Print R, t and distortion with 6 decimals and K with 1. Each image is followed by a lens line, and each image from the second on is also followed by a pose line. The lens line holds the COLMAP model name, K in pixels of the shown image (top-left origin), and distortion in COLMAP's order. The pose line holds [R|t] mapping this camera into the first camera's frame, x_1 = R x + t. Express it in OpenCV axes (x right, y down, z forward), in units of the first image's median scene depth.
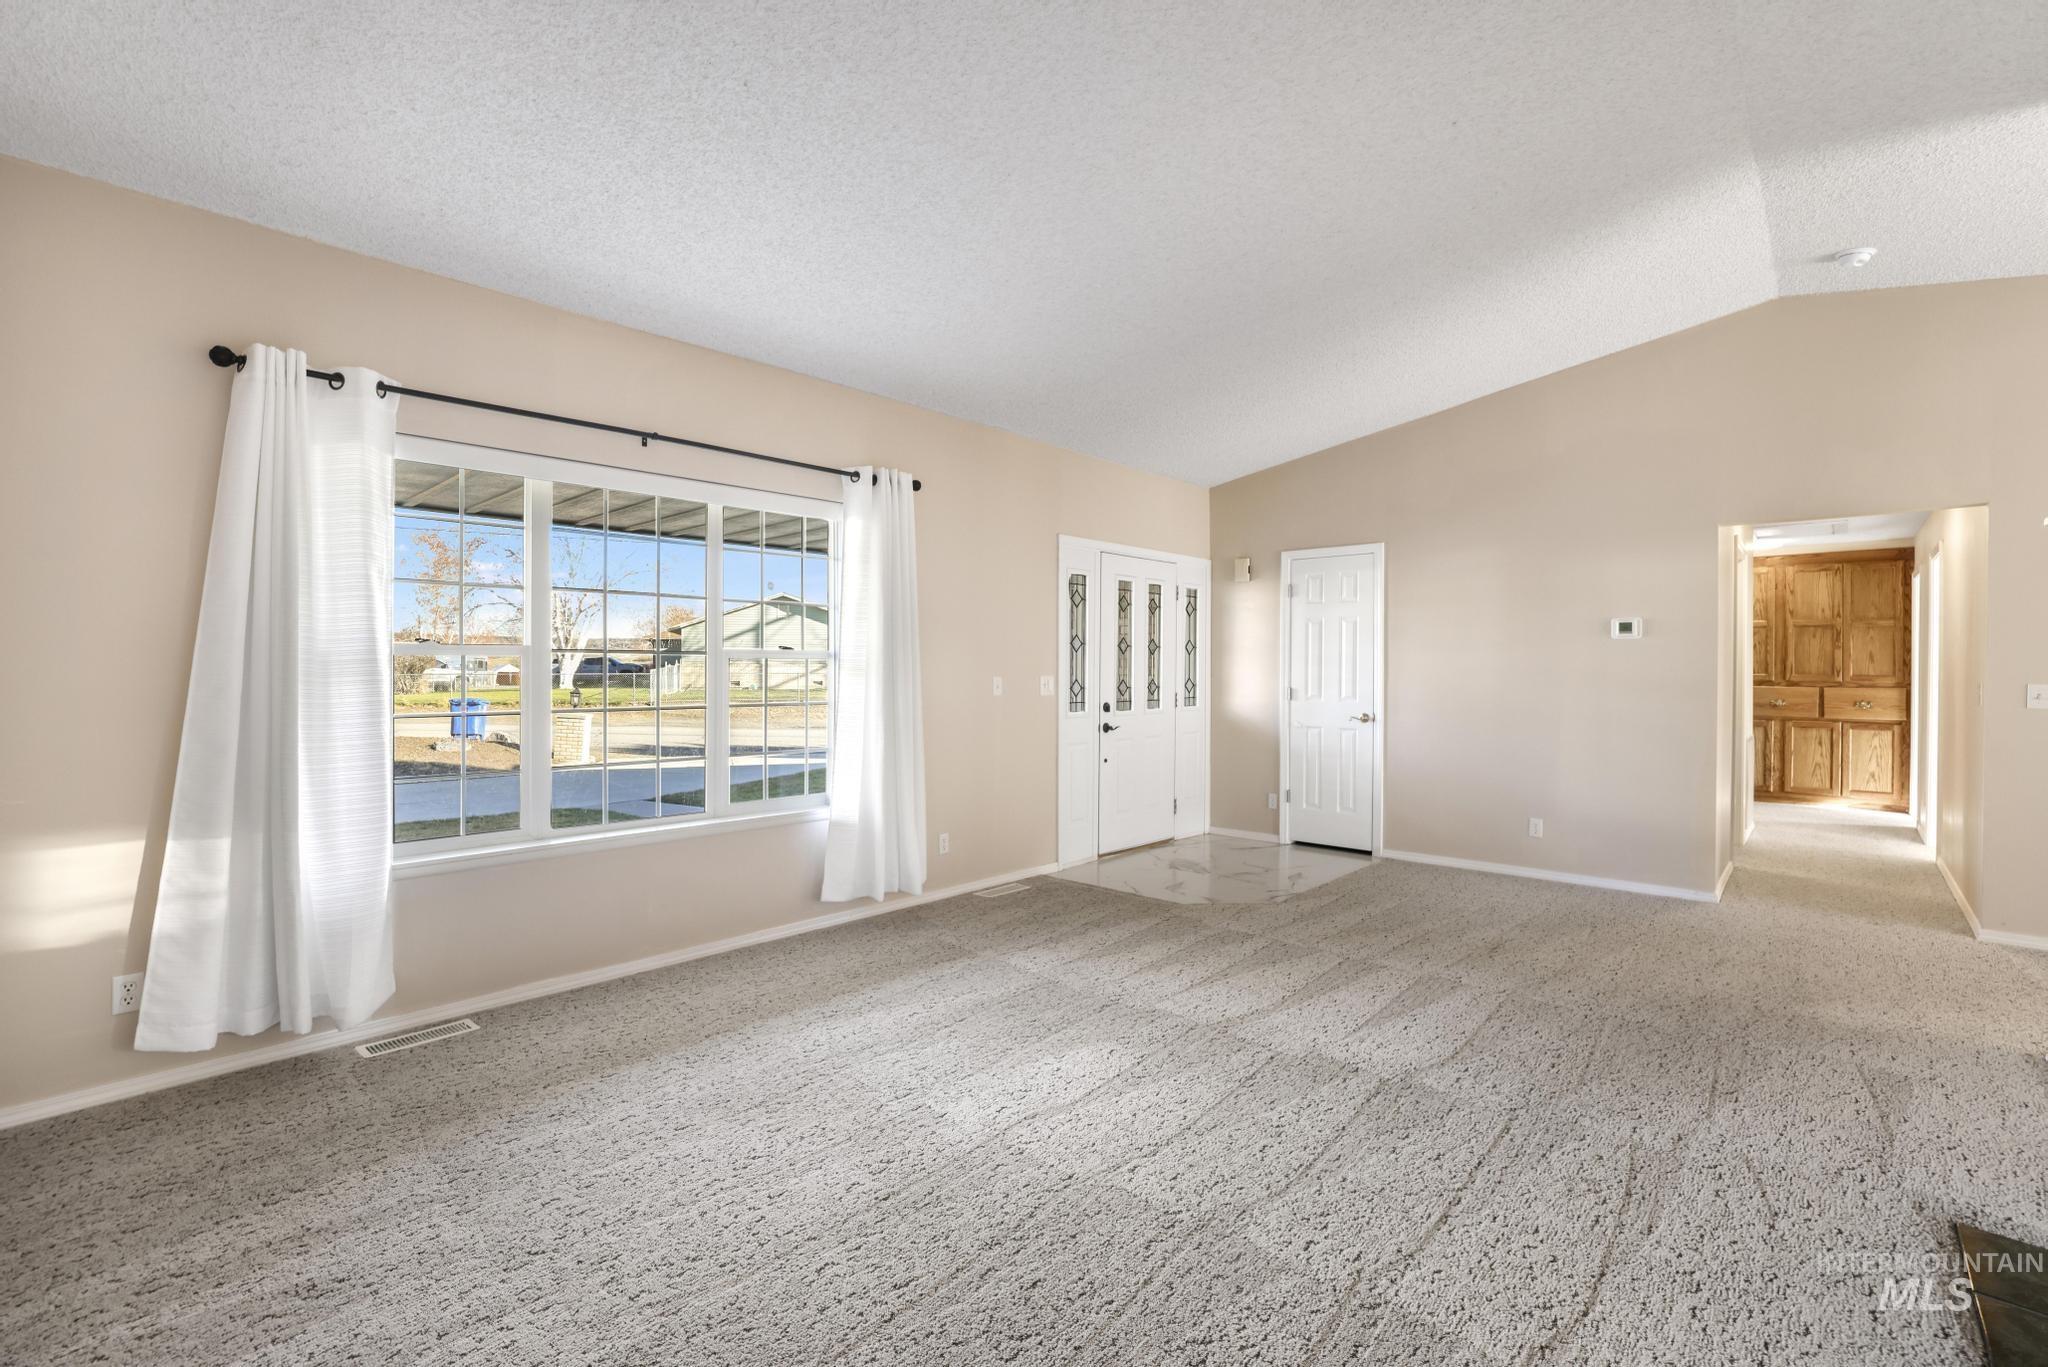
lens RADIAL K [[907.7, 0, 1007.7], [0, 907.7, 673.0], [0, 0, 1]] dist [-0.043764, 0.015937]
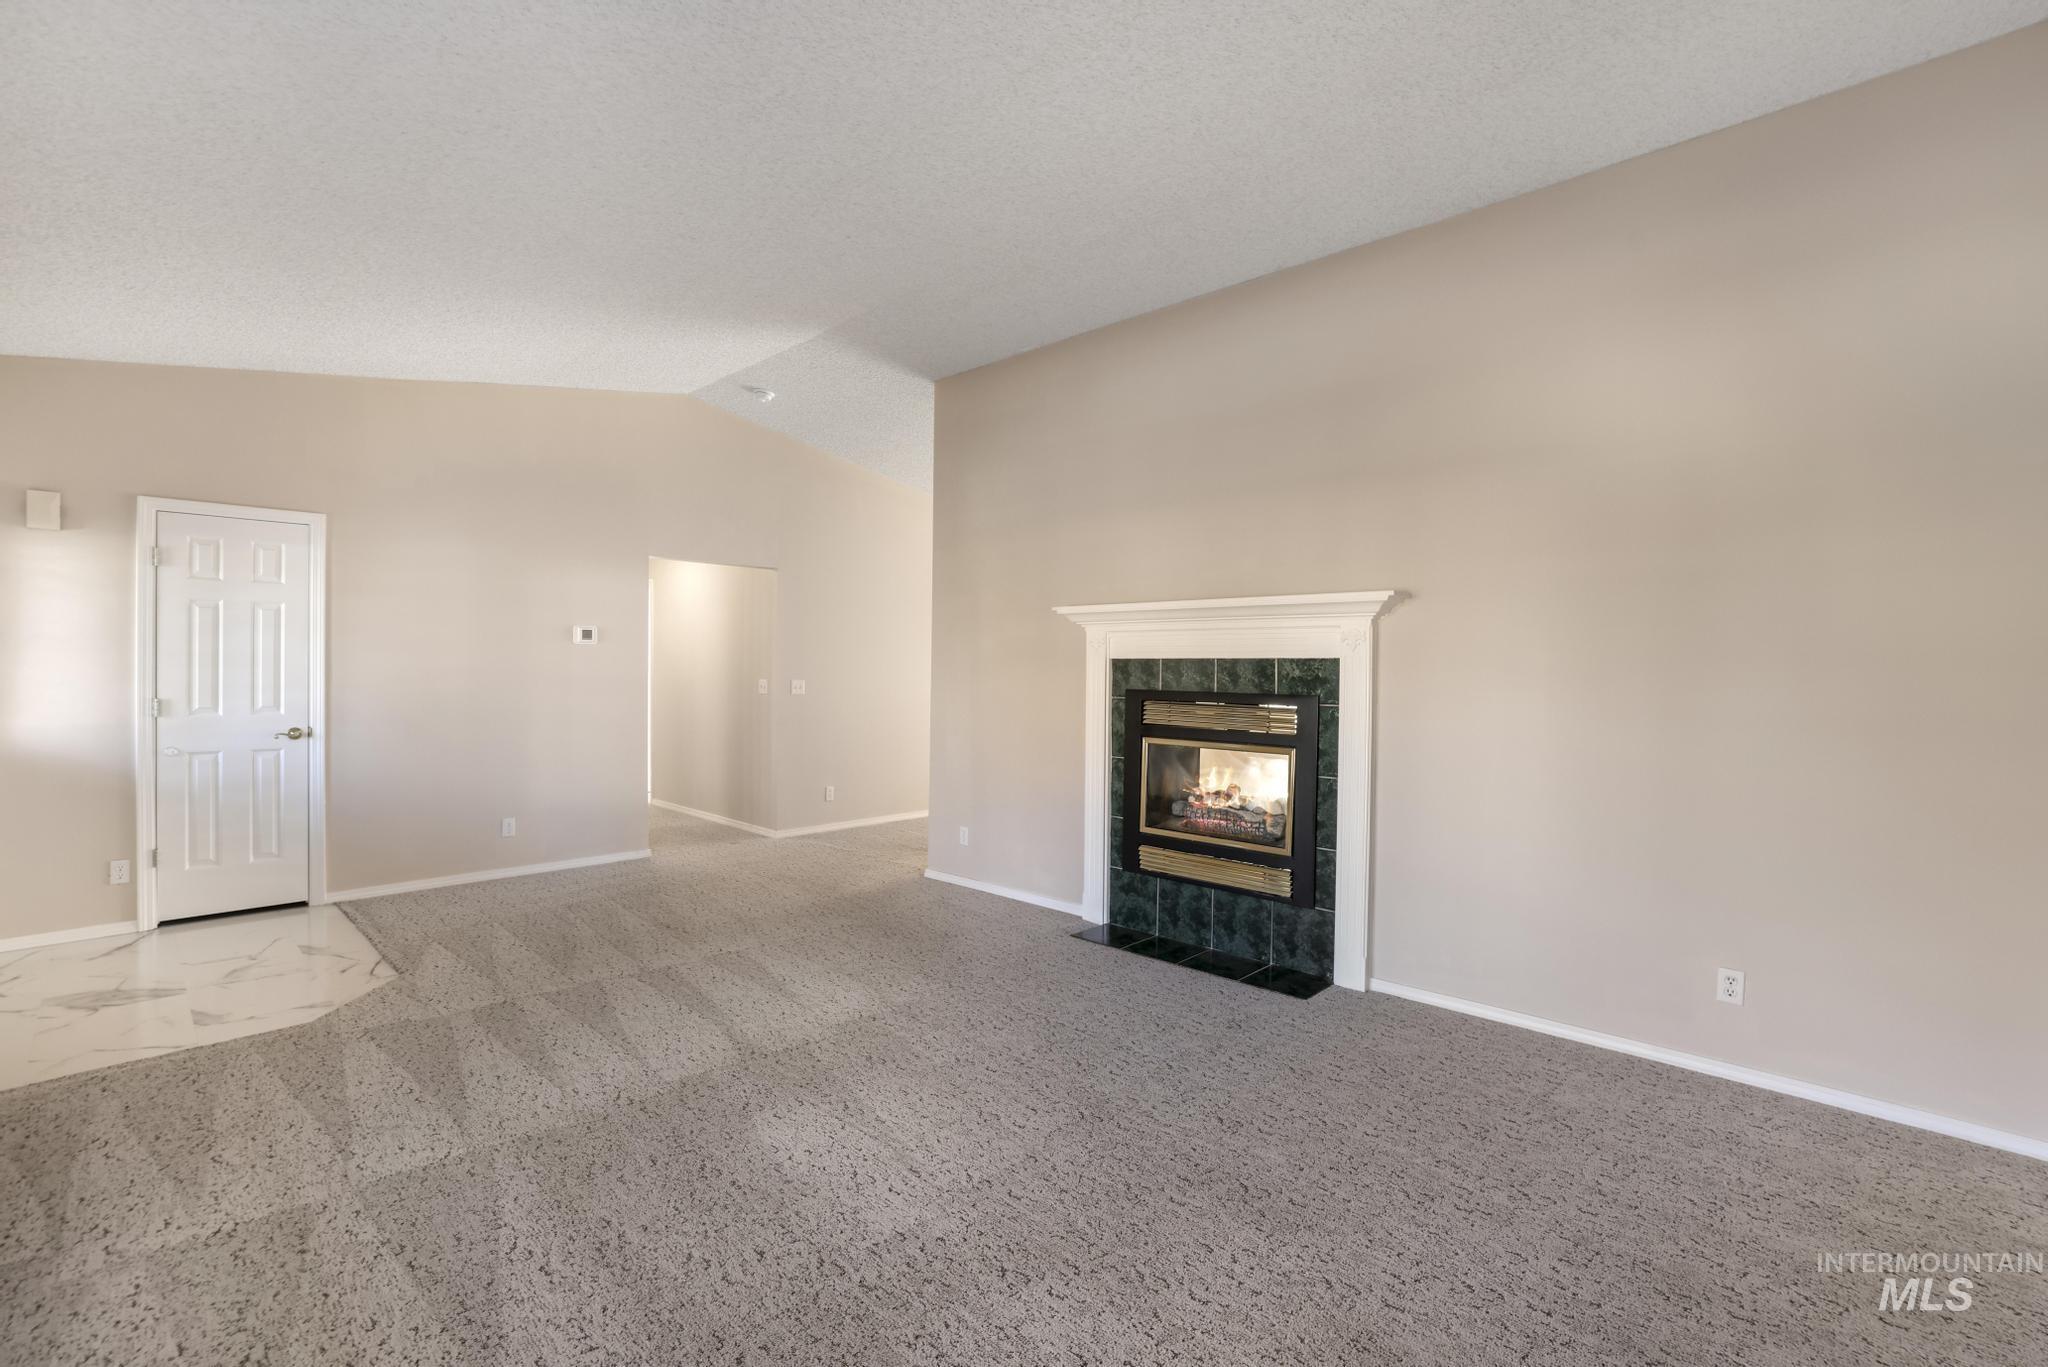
lens RADIAL K [[907.7, 0, 1007.7], [0, 907.7, 673.0], [0, 0, 1]] dist [-0.043764, 0.015937]
pose [[0.008759, -0.009493, 0.999917, -0.576903], [-0.002410, 0.999952, 0.009514, -0.018077], [-0.999959, -0.002493, 0.008736, 0.584619]]
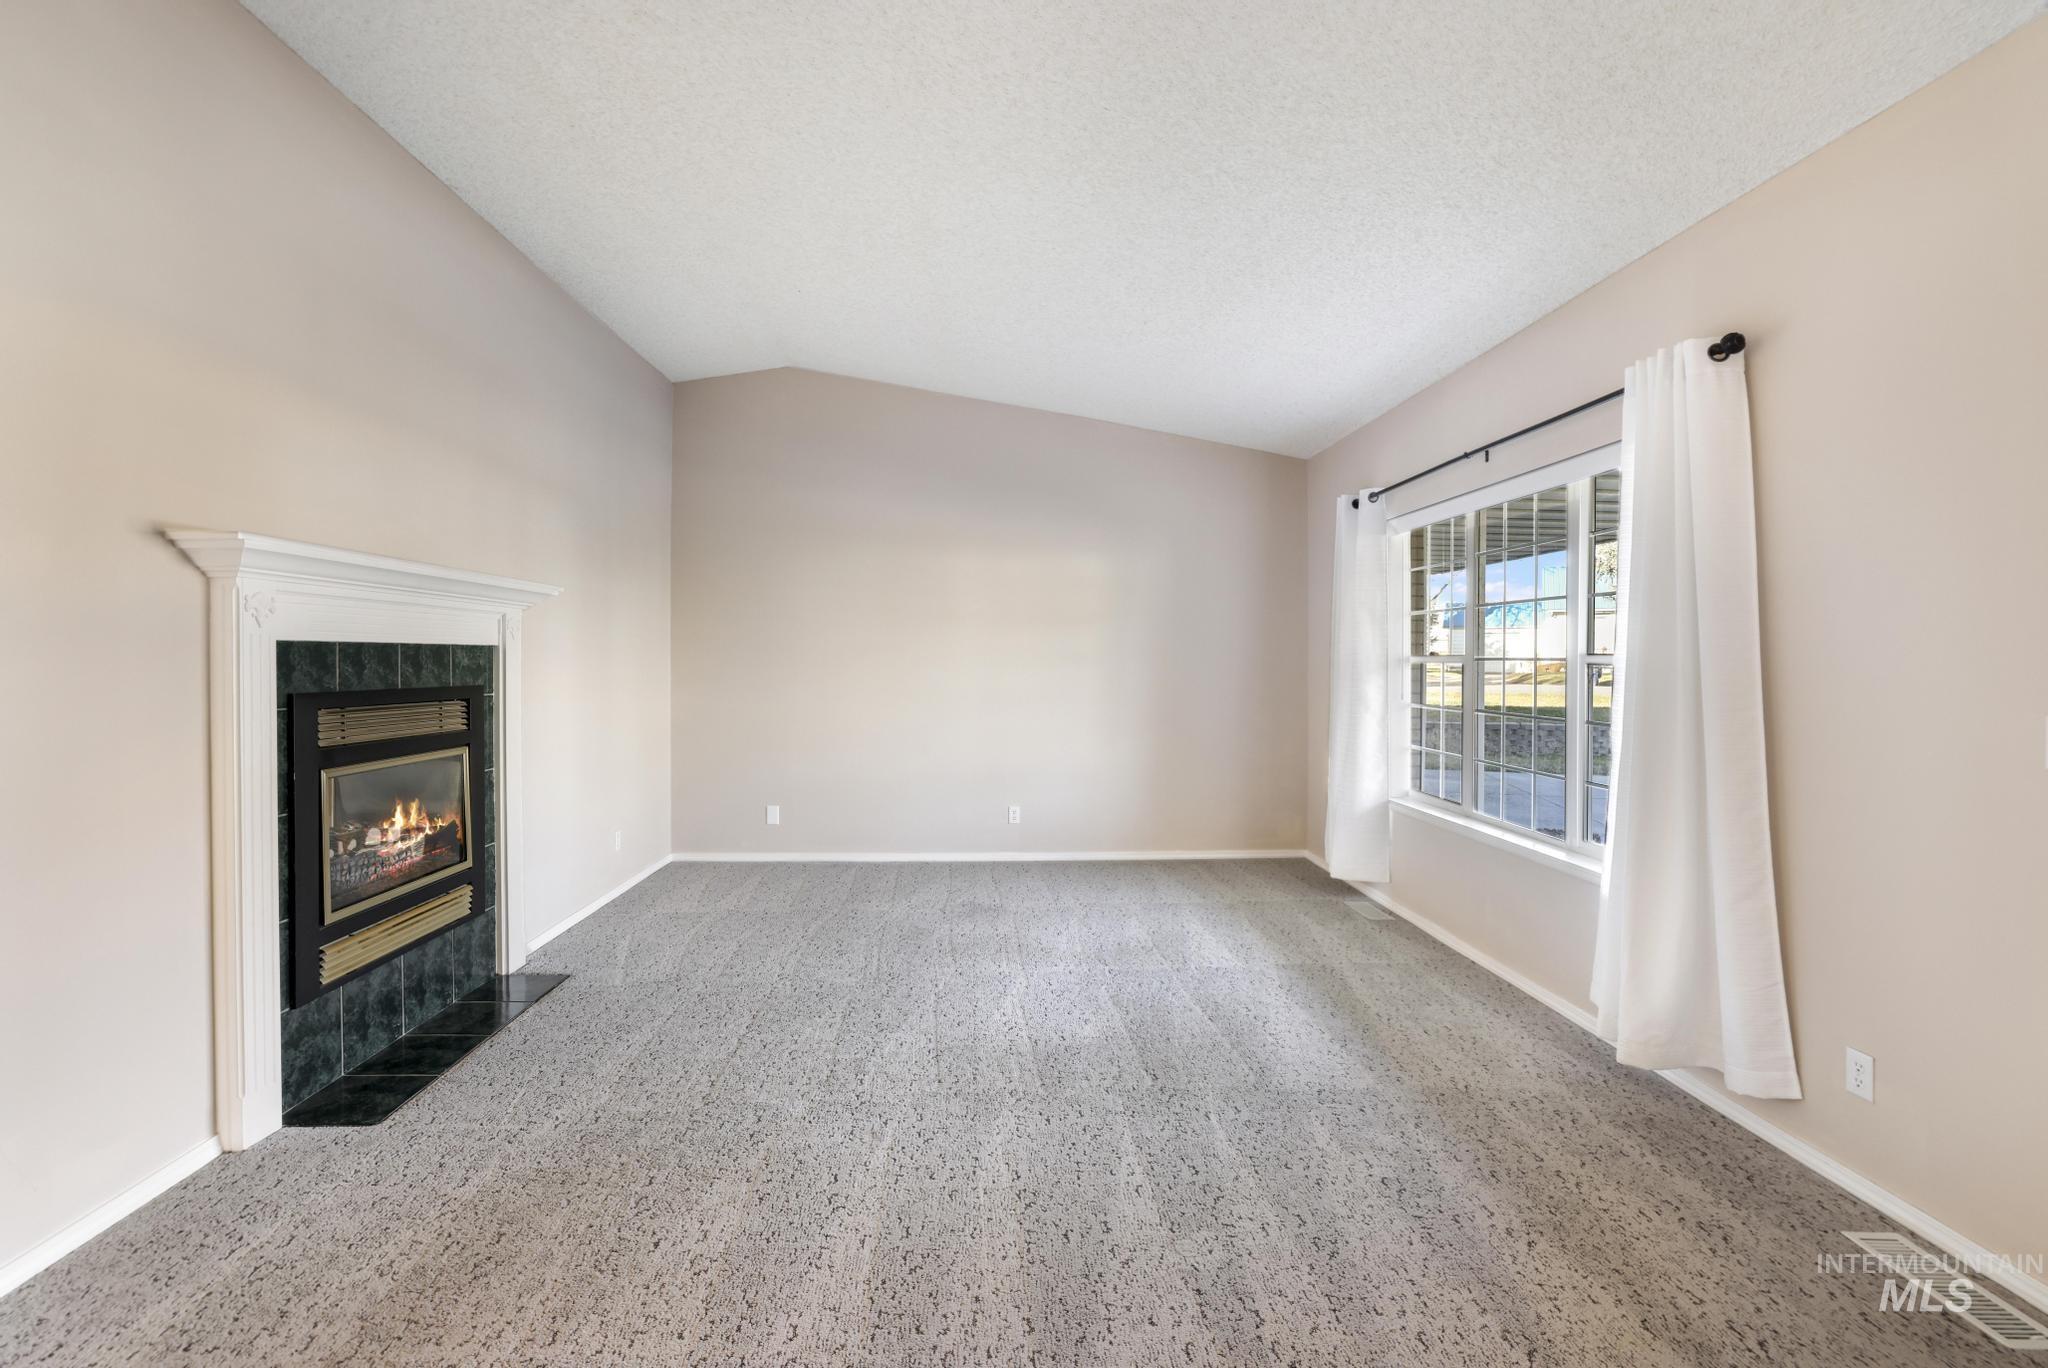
lens RADIAL K [[893.3, 0, 1021.1], [0, 893.3, 675.5], [0, 0, 1]] dist [-0.041351, 0.016216]
pose [[-0.695175, 0.007318, -0.718804, 0.677949], [-0.008338, 0.999799, 0.018243, -0.016020], [0.718792, 0.018675, -0.694974, 1.276343]]
